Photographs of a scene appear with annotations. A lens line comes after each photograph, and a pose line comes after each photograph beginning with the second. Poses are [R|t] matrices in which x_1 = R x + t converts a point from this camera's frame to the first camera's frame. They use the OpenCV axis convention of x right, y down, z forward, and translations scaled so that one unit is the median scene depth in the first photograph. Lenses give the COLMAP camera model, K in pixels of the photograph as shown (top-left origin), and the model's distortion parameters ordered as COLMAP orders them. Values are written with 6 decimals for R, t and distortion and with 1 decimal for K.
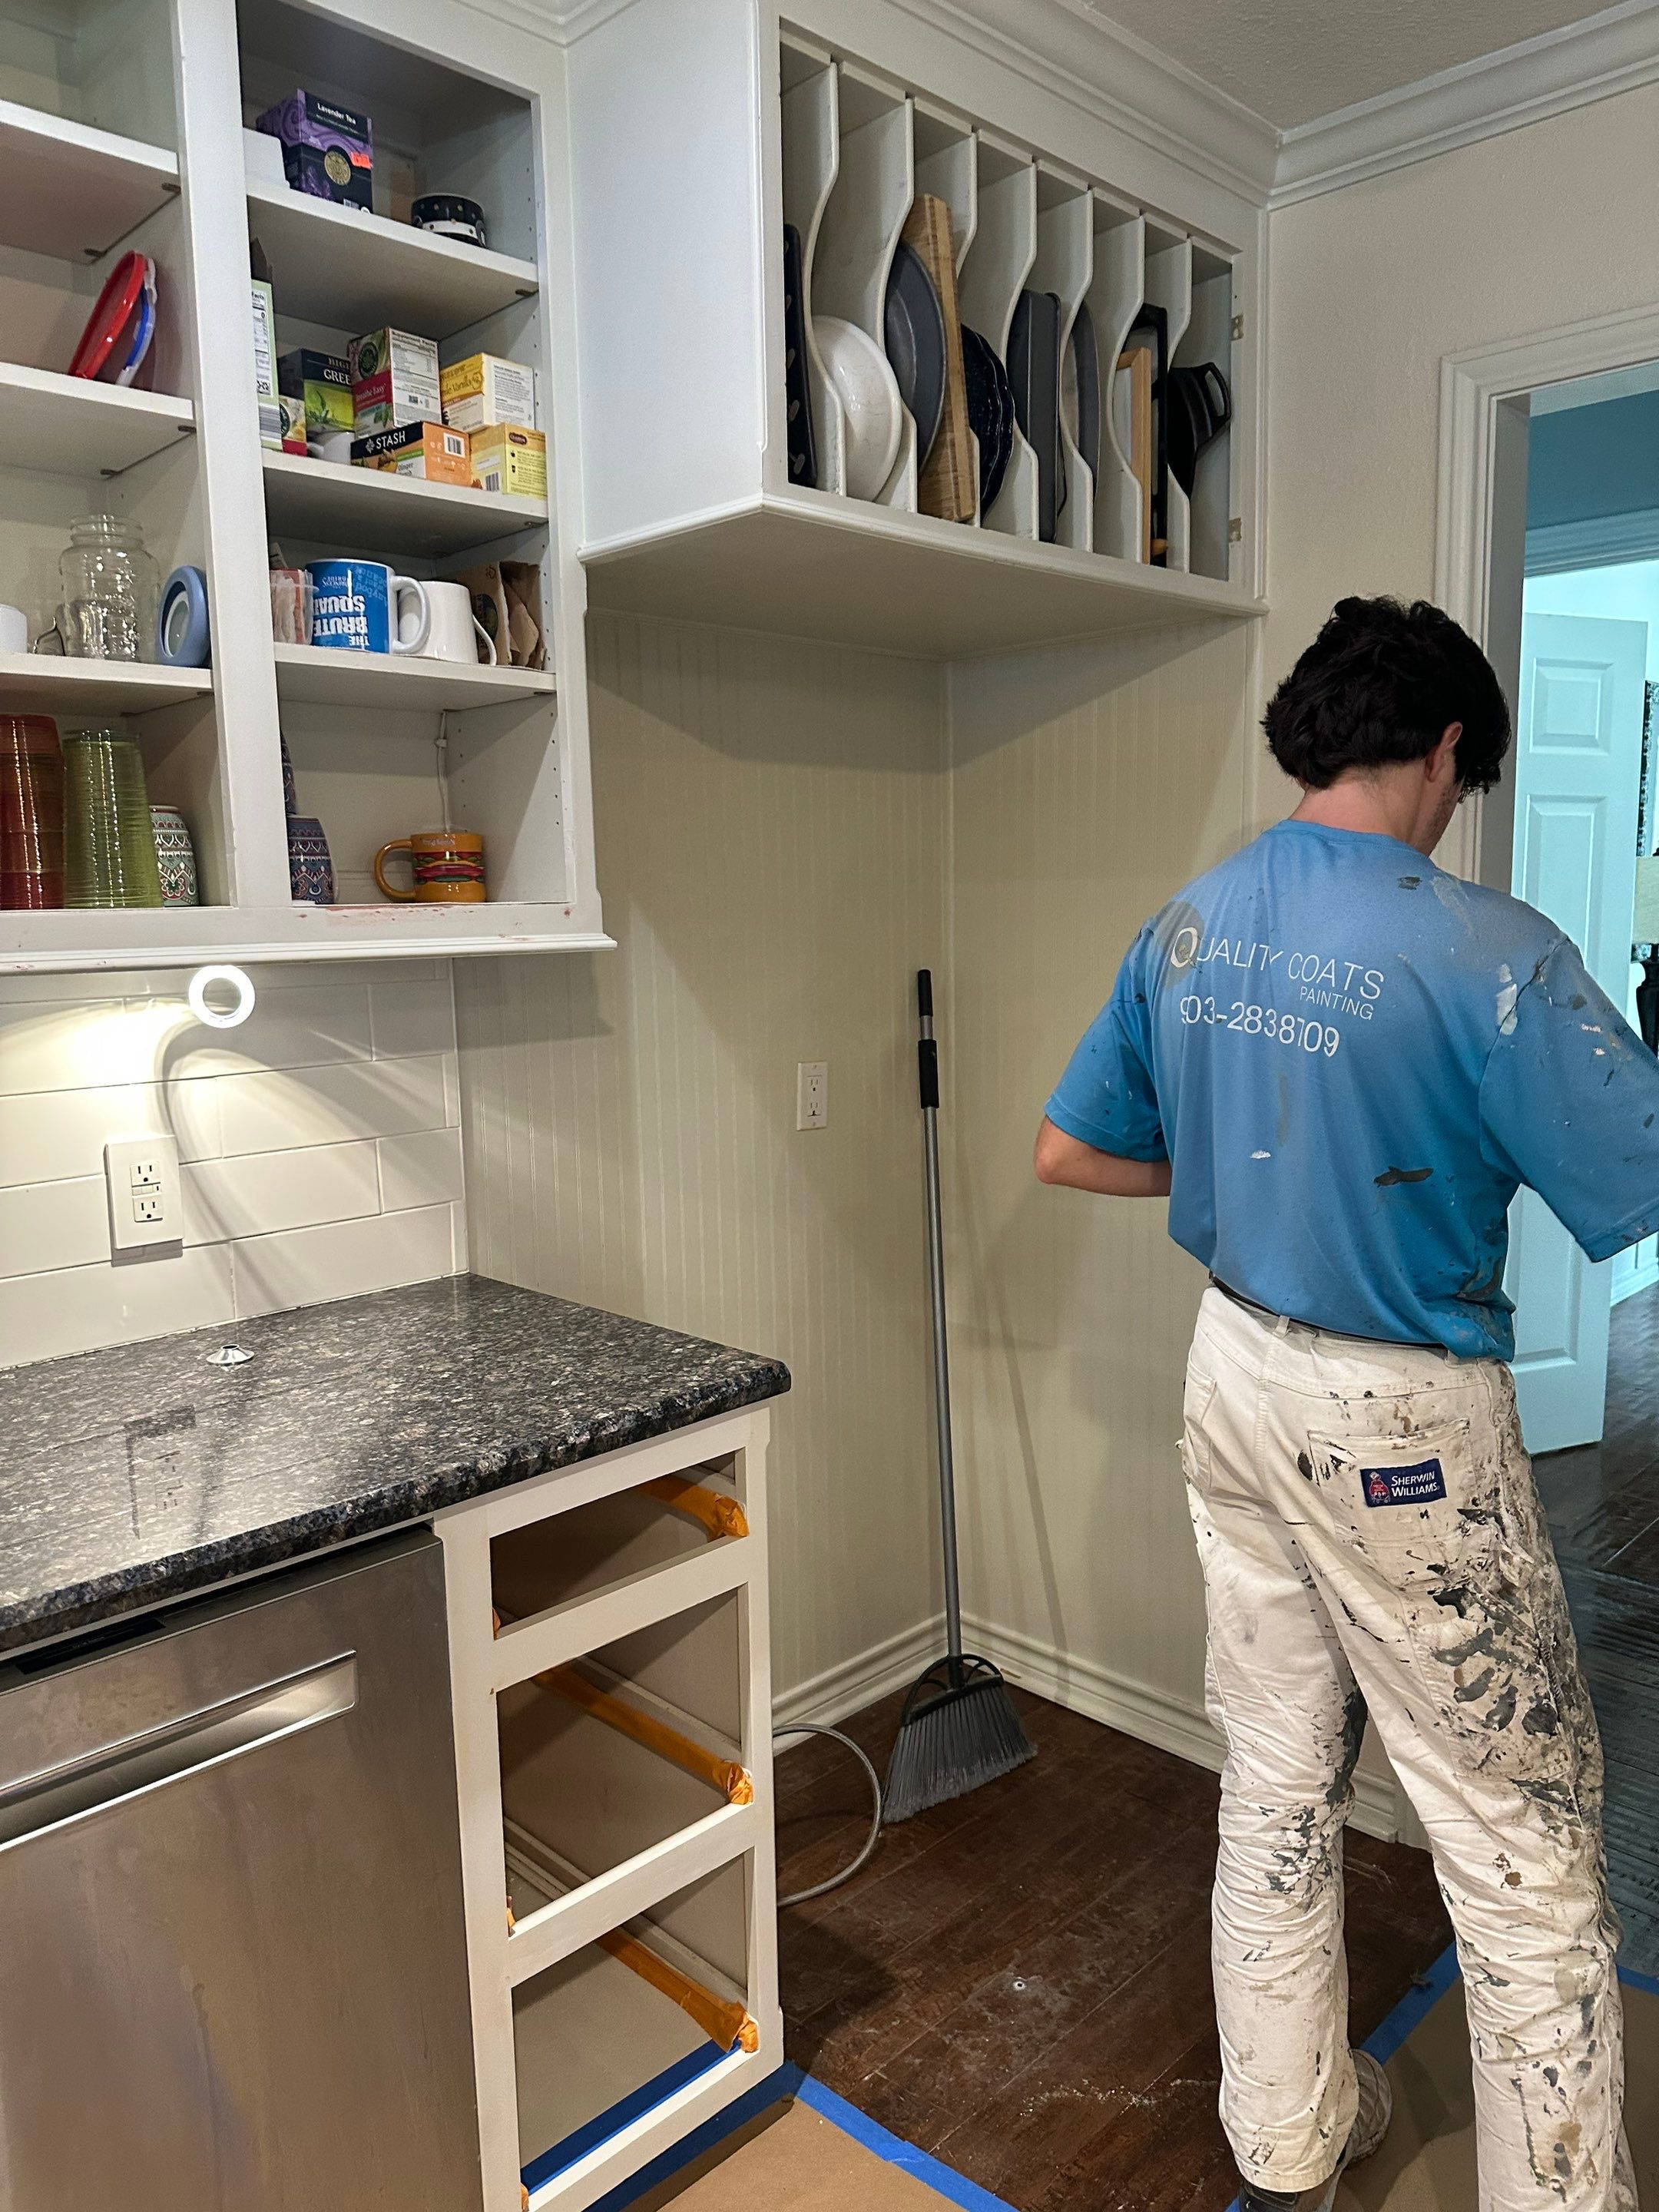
lens RADIAL K [[1567.4, 0, 825.2], [0, 1567.4, 1094.0], [0, 0, 1]] dist [0.005477, 0.001691]
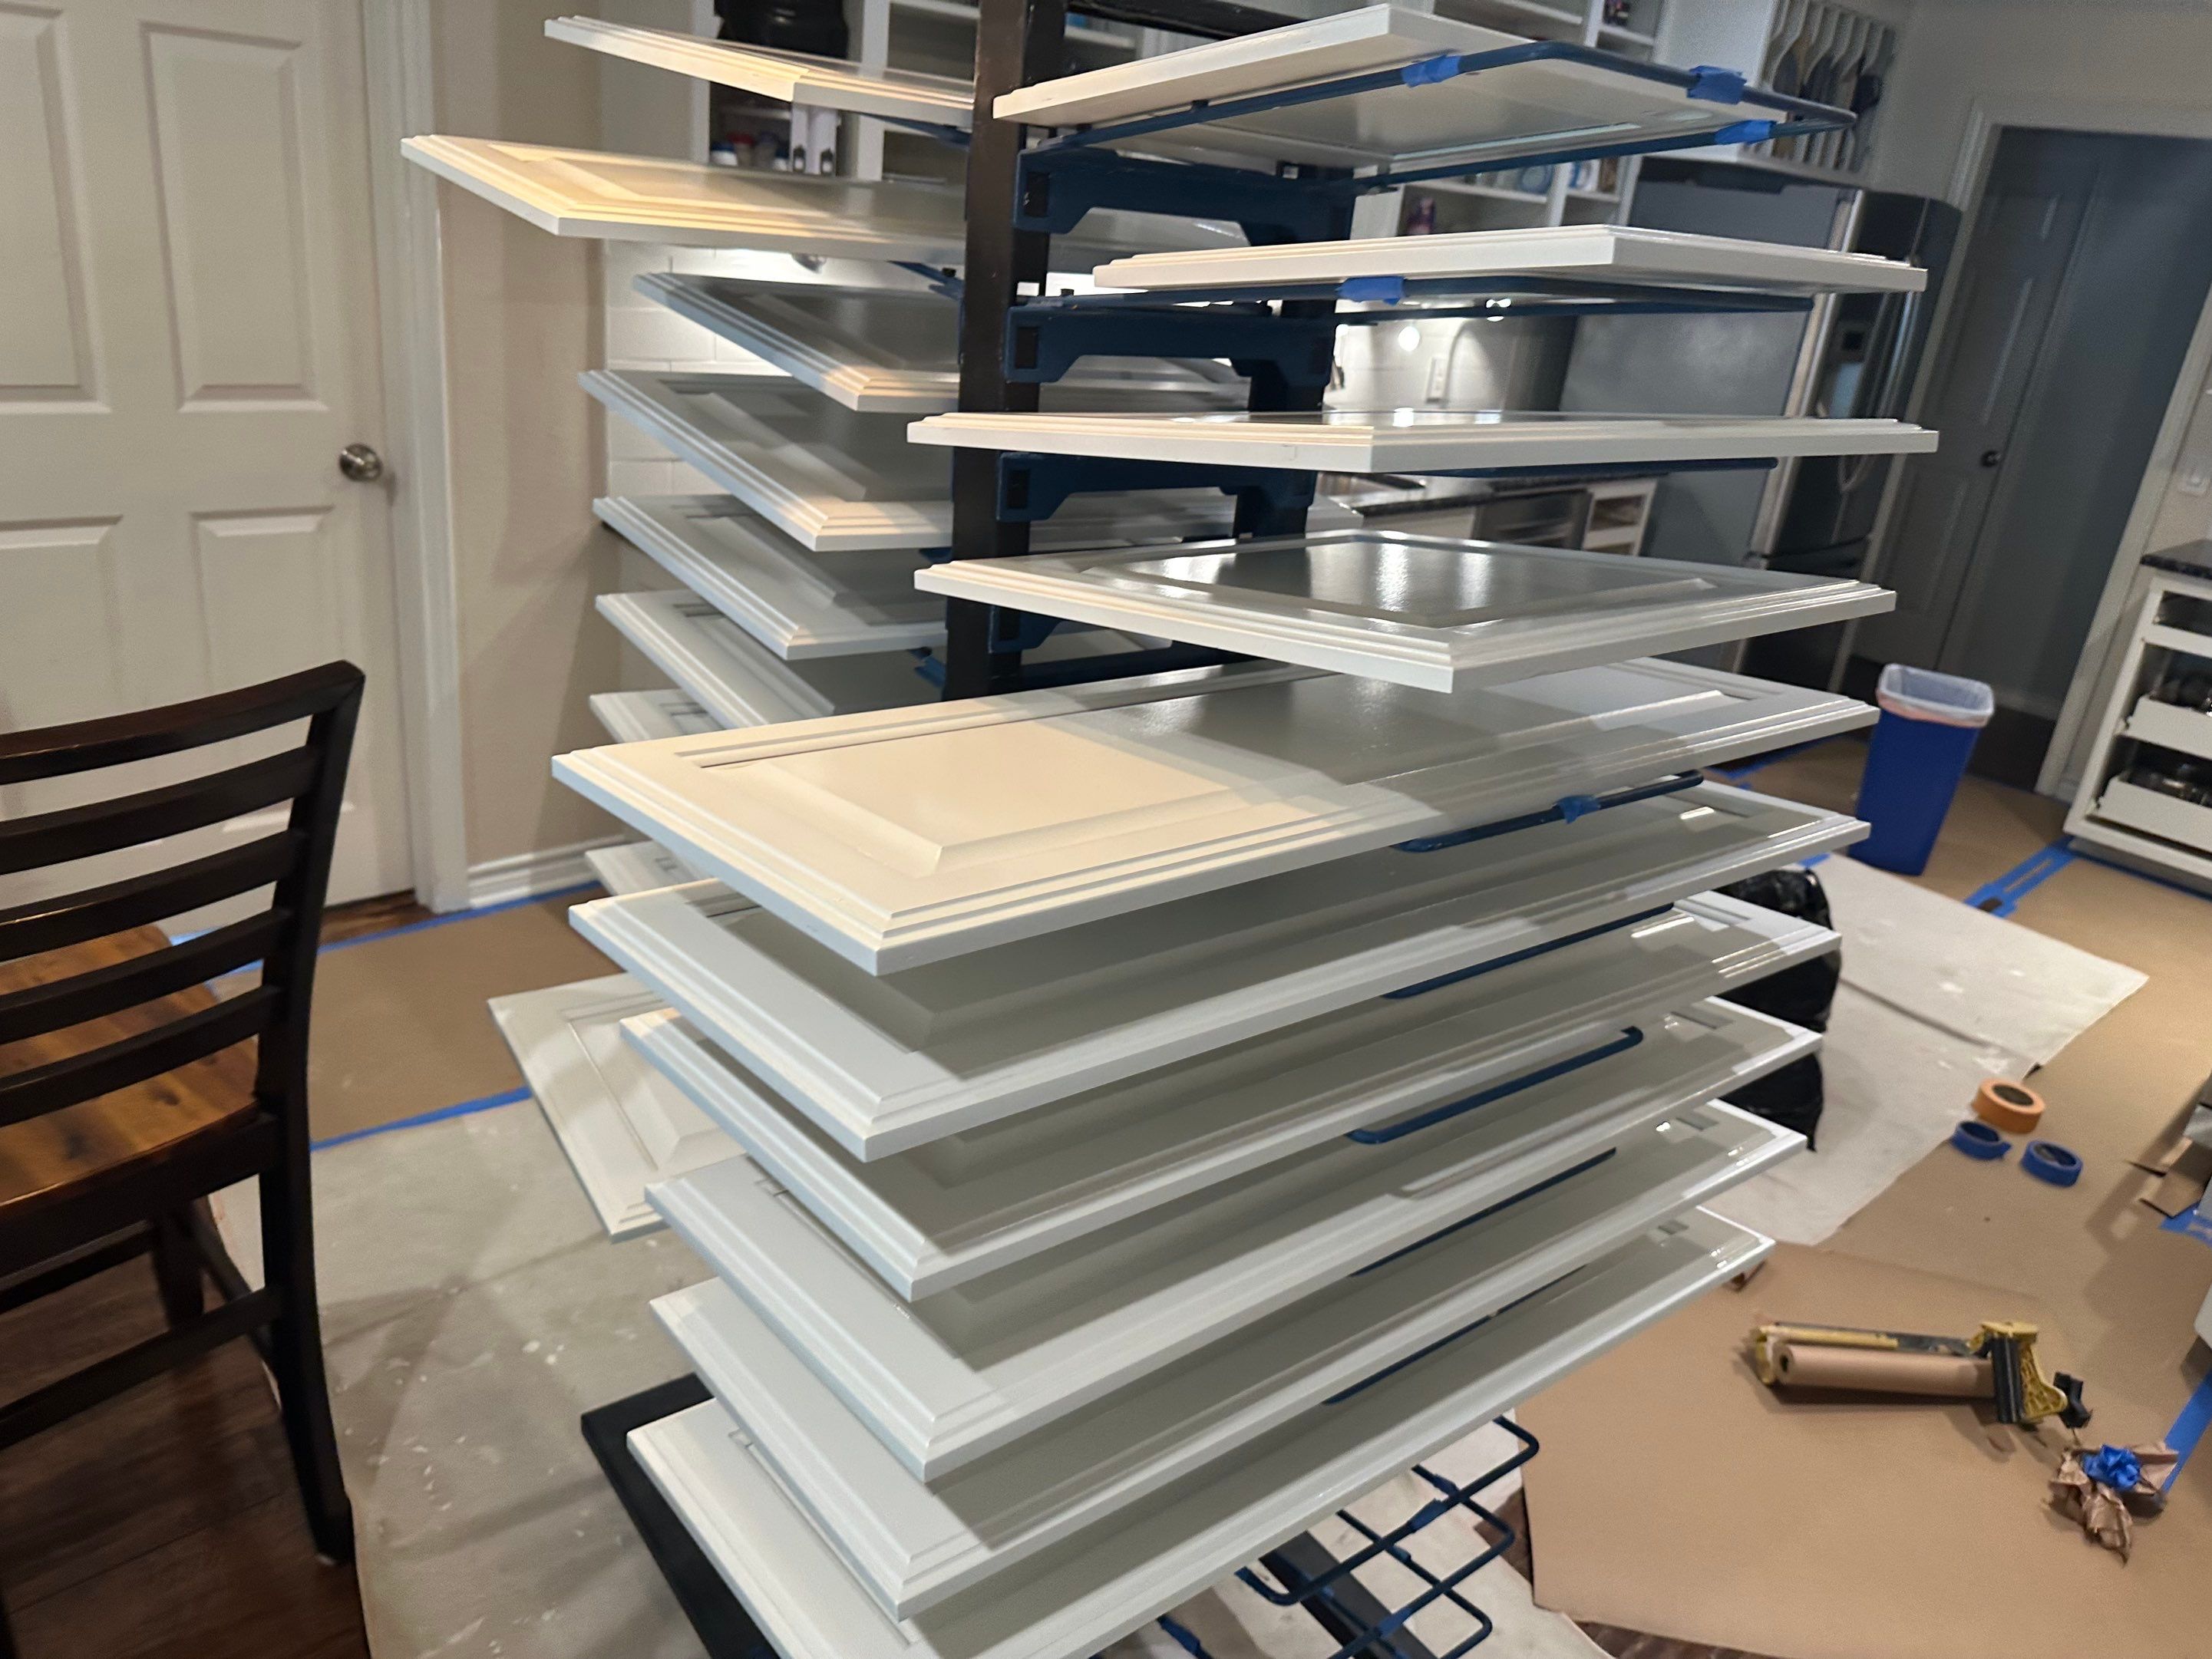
lens RADIAL K [[1556.4, 0, 1111.5], [0, 1556.4, 823.1], [0, 0, 1]] dist [0.092028, -0.116072]
pose [[0.989897, 0.139718, 0.024129, -0.959024], [-0.141317, 0.958392, 0.248020, 0.207749], [0.011528, -0.248924, 0.968454, -1.912280]]
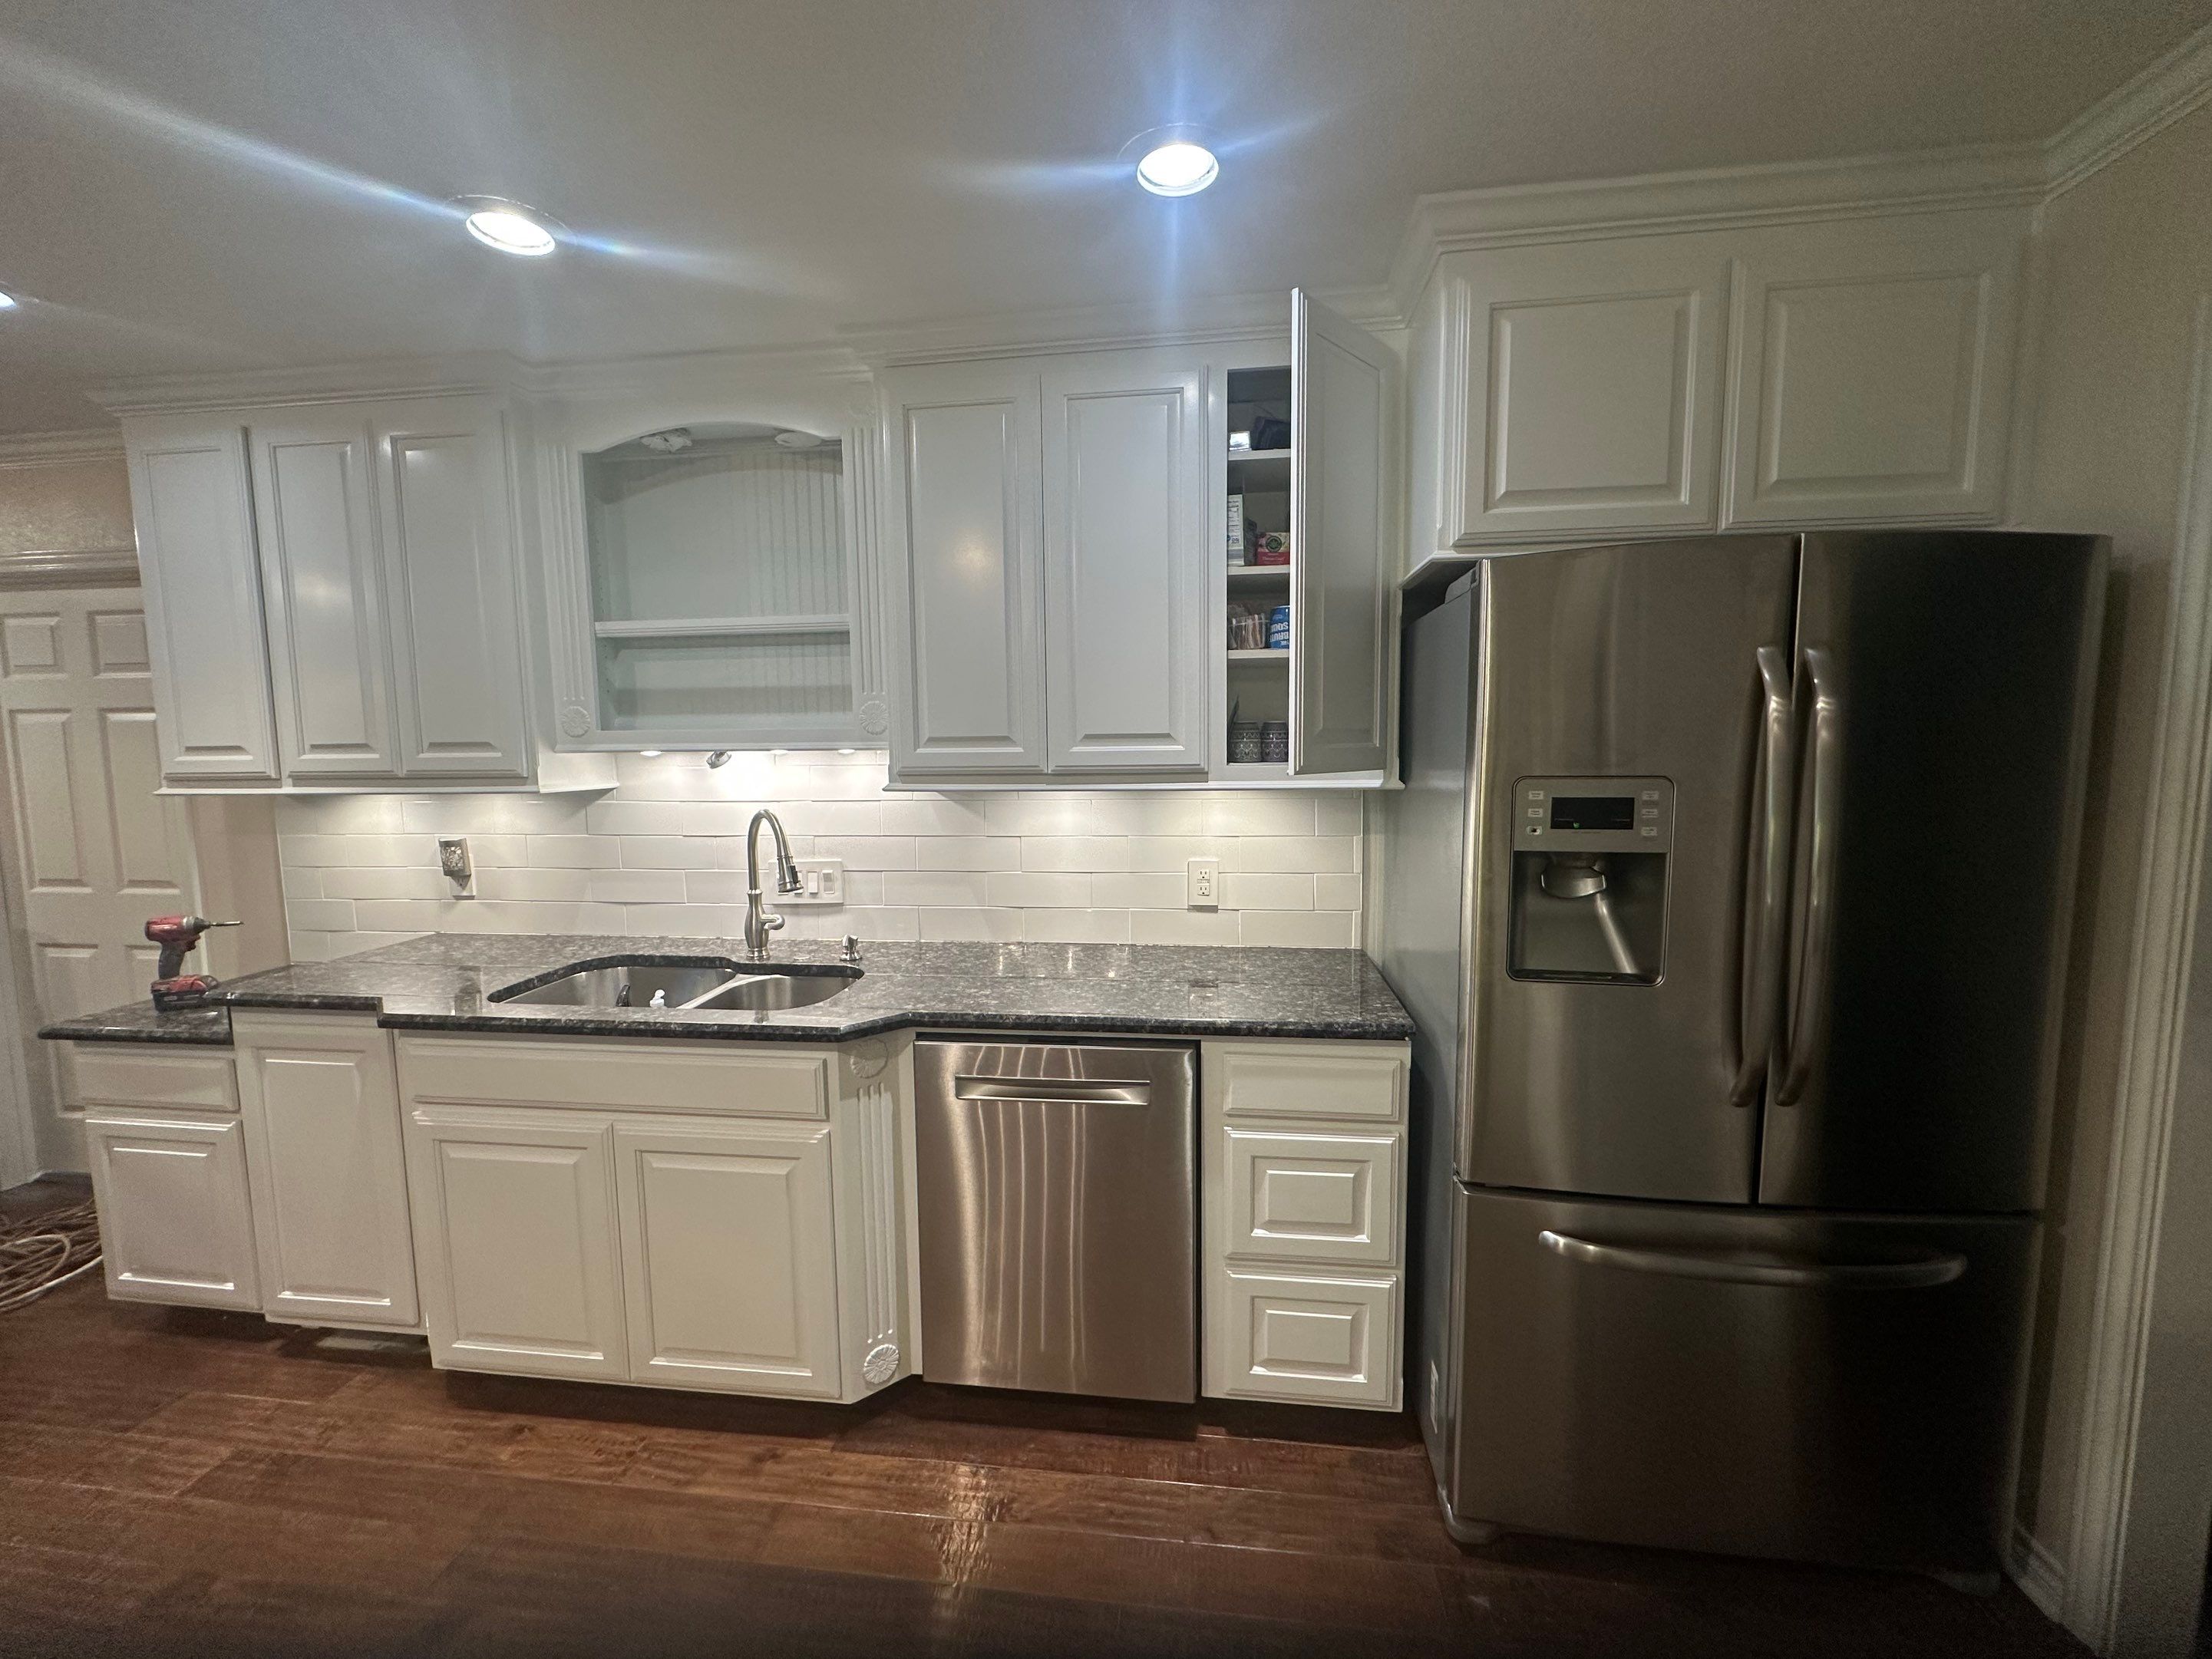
lens RADIAL K [[886.3, 0, 1103.4], [0, 886.3, 830.7], [0, 0, 1]] dist [0.000407, 0.000756]
pose [[0.617379, 0.095662, -0.780828, 0.498686], [-0.100079, 0.994065, 0.042656, -0.056343], [0.780274, 0.051810, 0.623288, 0.057918]]
